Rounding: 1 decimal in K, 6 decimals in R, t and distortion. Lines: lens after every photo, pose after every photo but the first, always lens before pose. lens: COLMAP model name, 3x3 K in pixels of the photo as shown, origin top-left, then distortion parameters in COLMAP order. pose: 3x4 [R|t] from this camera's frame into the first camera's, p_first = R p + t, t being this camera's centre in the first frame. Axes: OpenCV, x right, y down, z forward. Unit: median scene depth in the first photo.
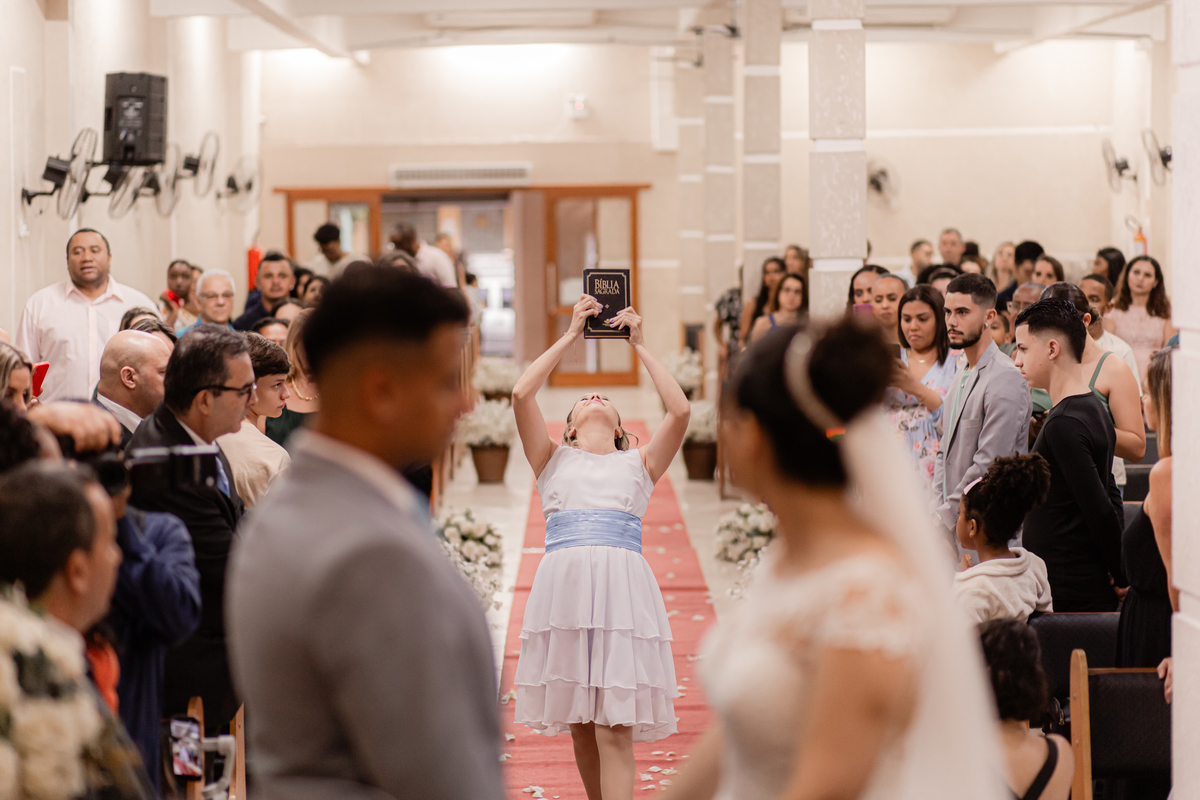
lens RADIAL K [[3417.2, 0, 600.4], [0, 3417.2, 395.8], [0, 0, 1]] dist [1.214767, 0.000000]
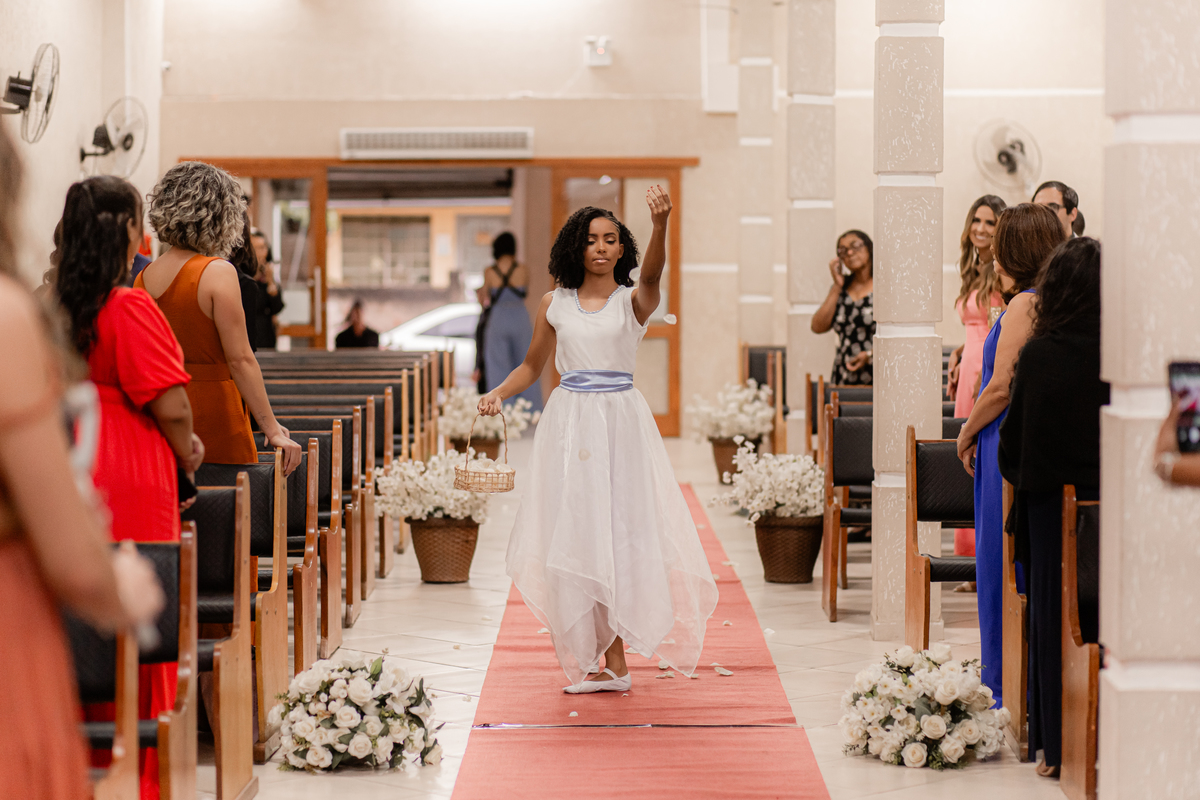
lens RADIAL K [[3417.2, 0, 599.9], [0, 3417.2, 404.6], [0, 0, 1]] dist [1.214767, 0.000000]
pose [[0.999924, 0.009083, -0.008354, 0.000441], [-0.009207, 0.999846, -0.014920, 0.002450], [0.008217, 0.014996, 0.999854, 0.360439]]
